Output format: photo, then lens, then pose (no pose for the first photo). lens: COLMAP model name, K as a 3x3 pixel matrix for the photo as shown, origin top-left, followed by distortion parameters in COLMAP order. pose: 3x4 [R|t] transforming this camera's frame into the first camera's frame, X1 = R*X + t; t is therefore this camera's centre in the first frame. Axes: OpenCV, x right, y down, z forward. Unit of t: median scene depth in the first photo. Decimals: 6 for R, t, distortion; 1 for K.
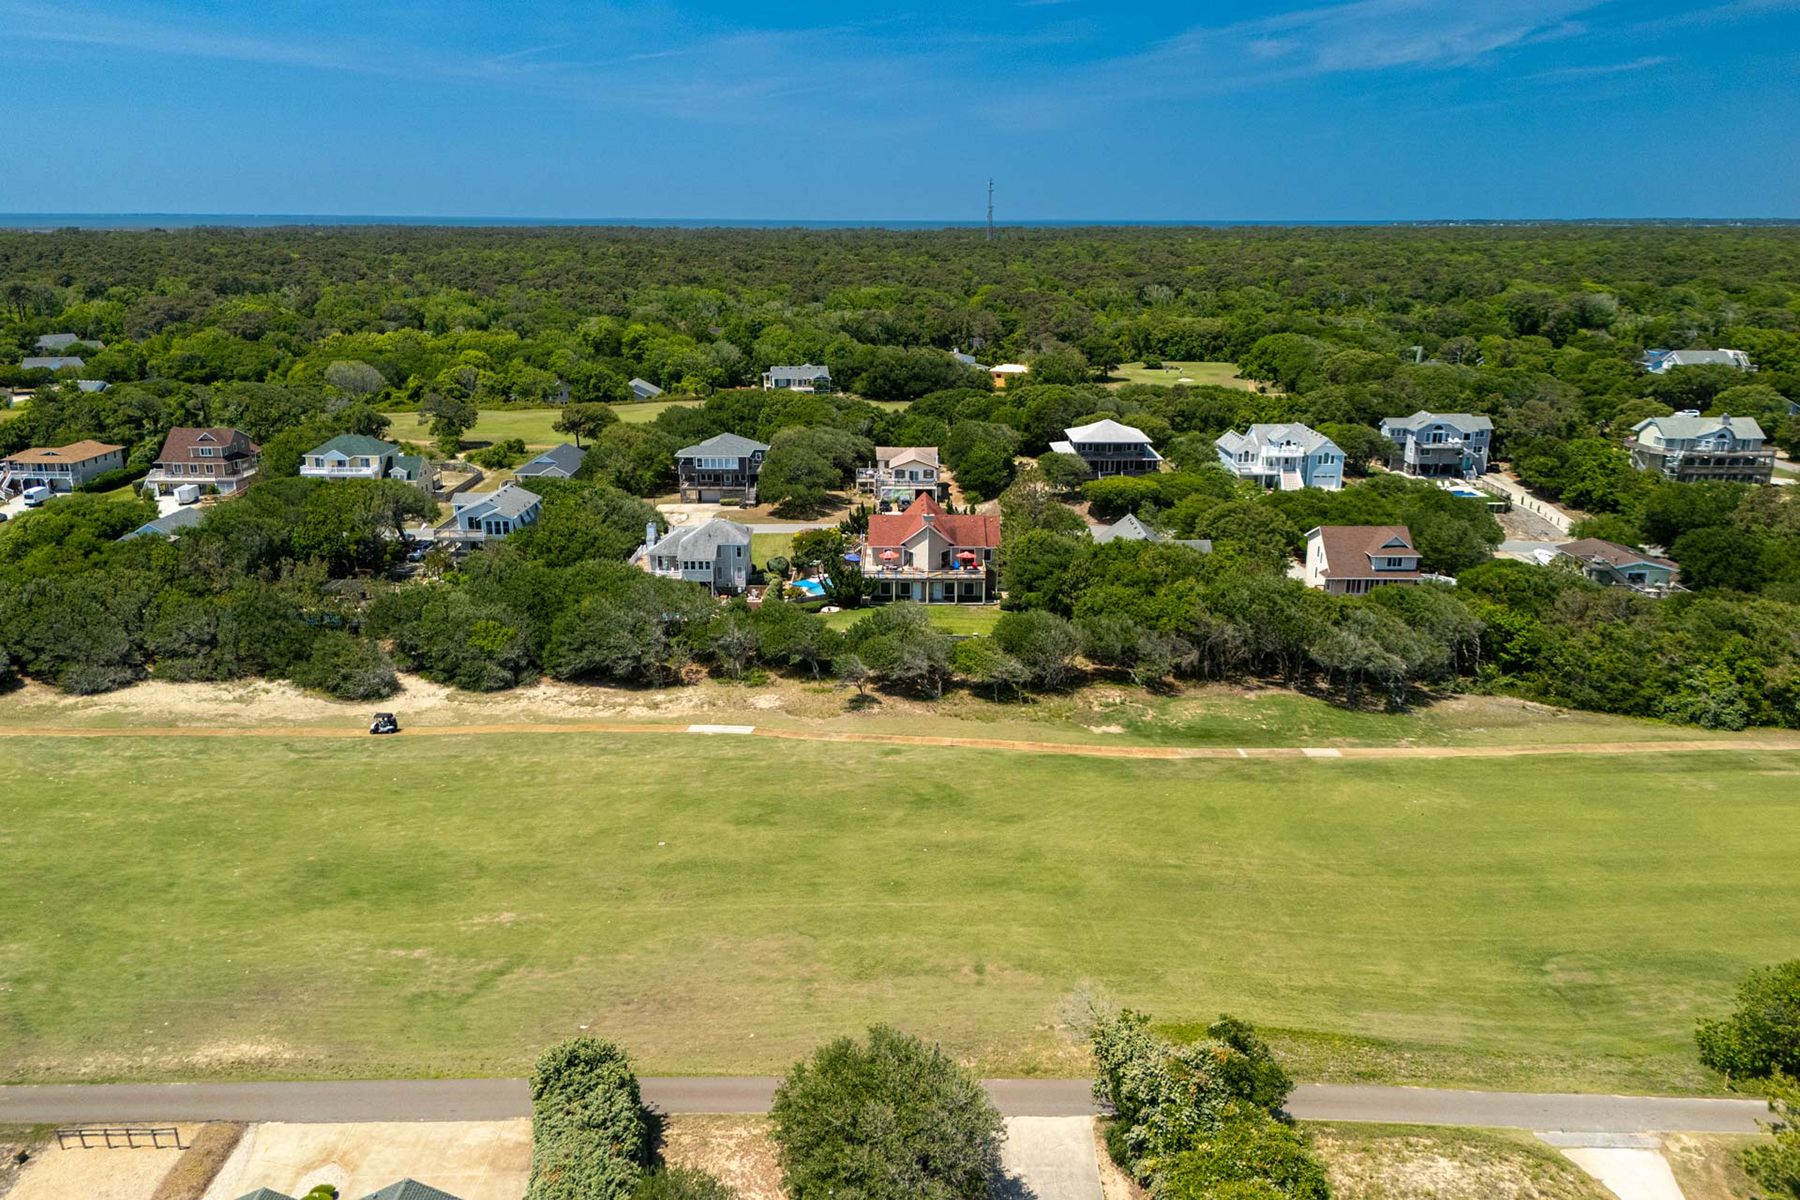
lens RADIAL K [[1319.5, 0, 900.7], [0, 1319.5, 599.6], [0, 0, 1]] dist [0.061027, -0.049345]
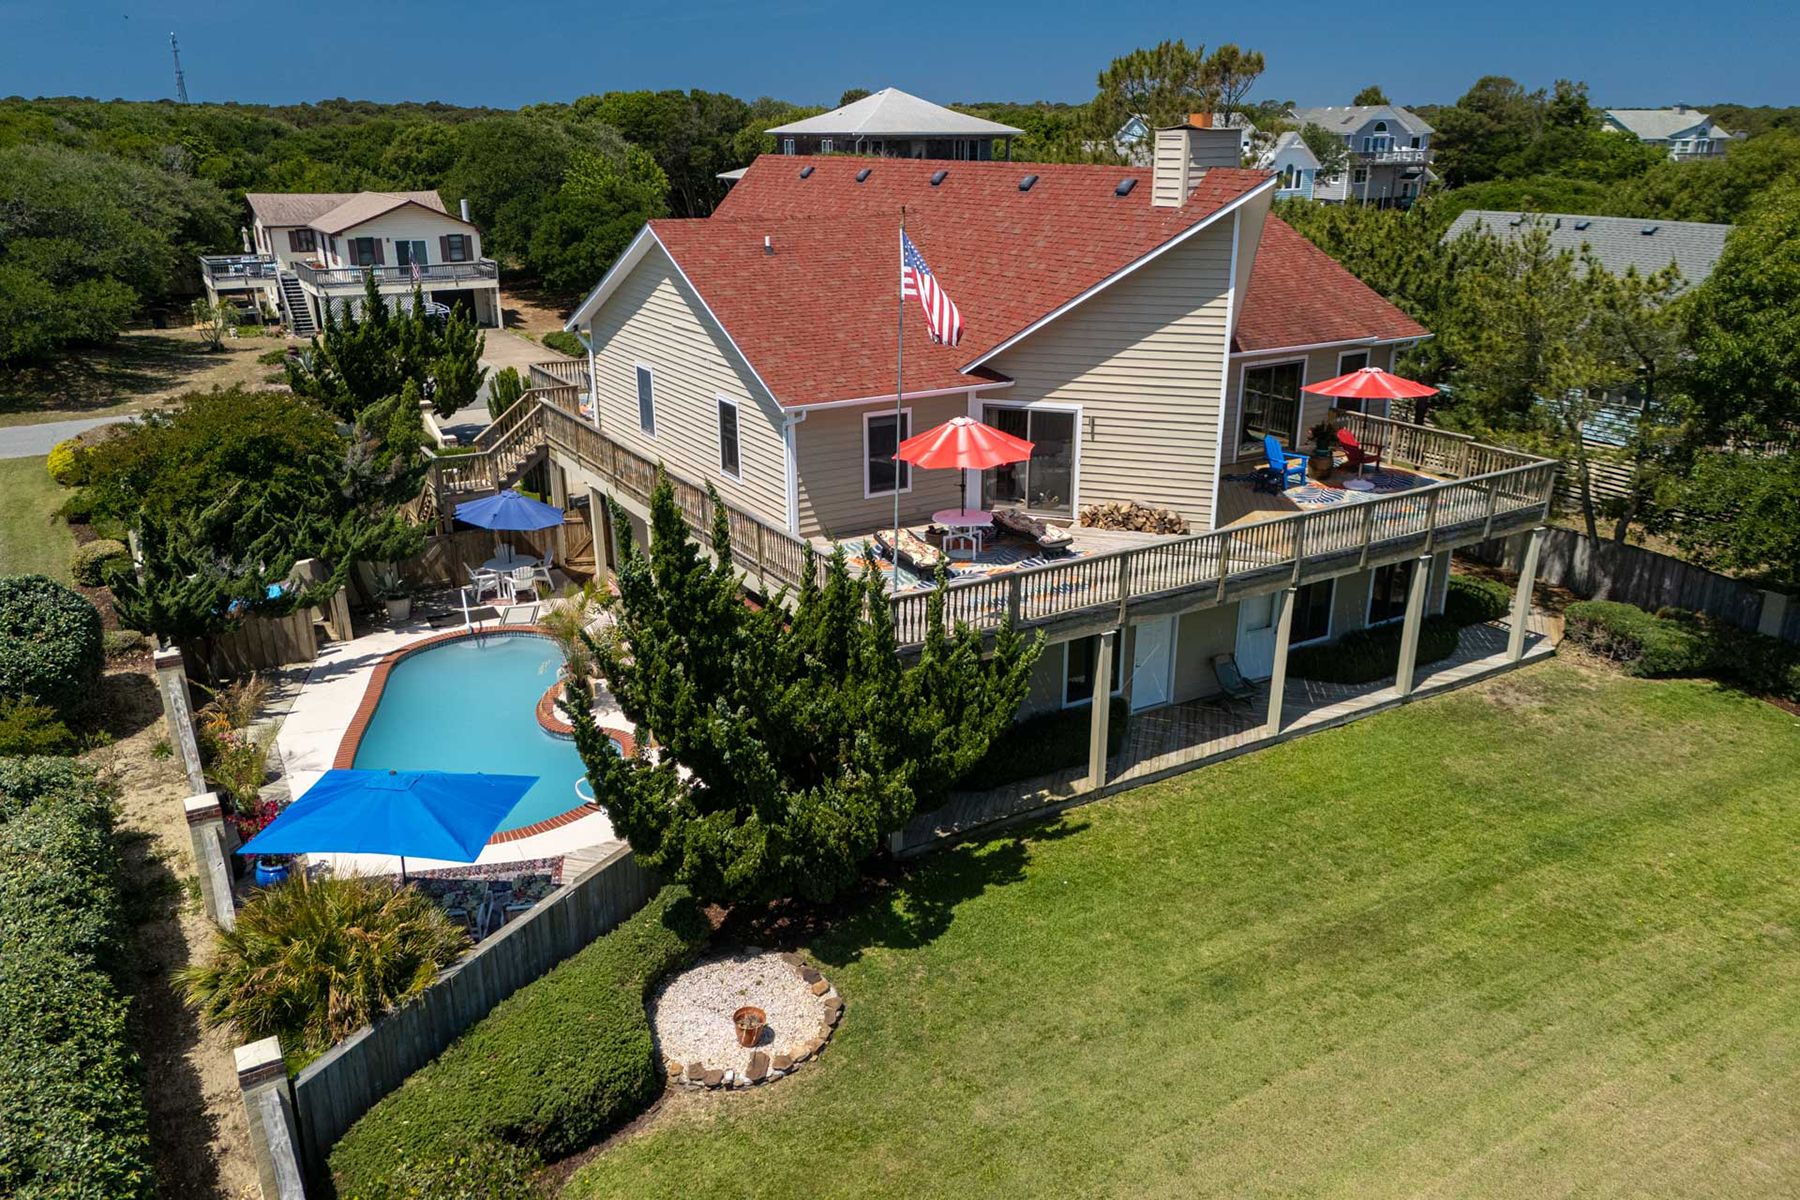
lens RADIAL K [[1319.5, 0, 898.5], [0, 1319.5, 601.9], [0, 0, 1]] dist [0.061027, -0.049345]
pose [[0.860435, -0.176912, 0.477864, -0.062336], [0.145254, 0.984043, 0.102765, -0.024745], [-0.488419, -0.019011, 0.872402, 0.659762]]
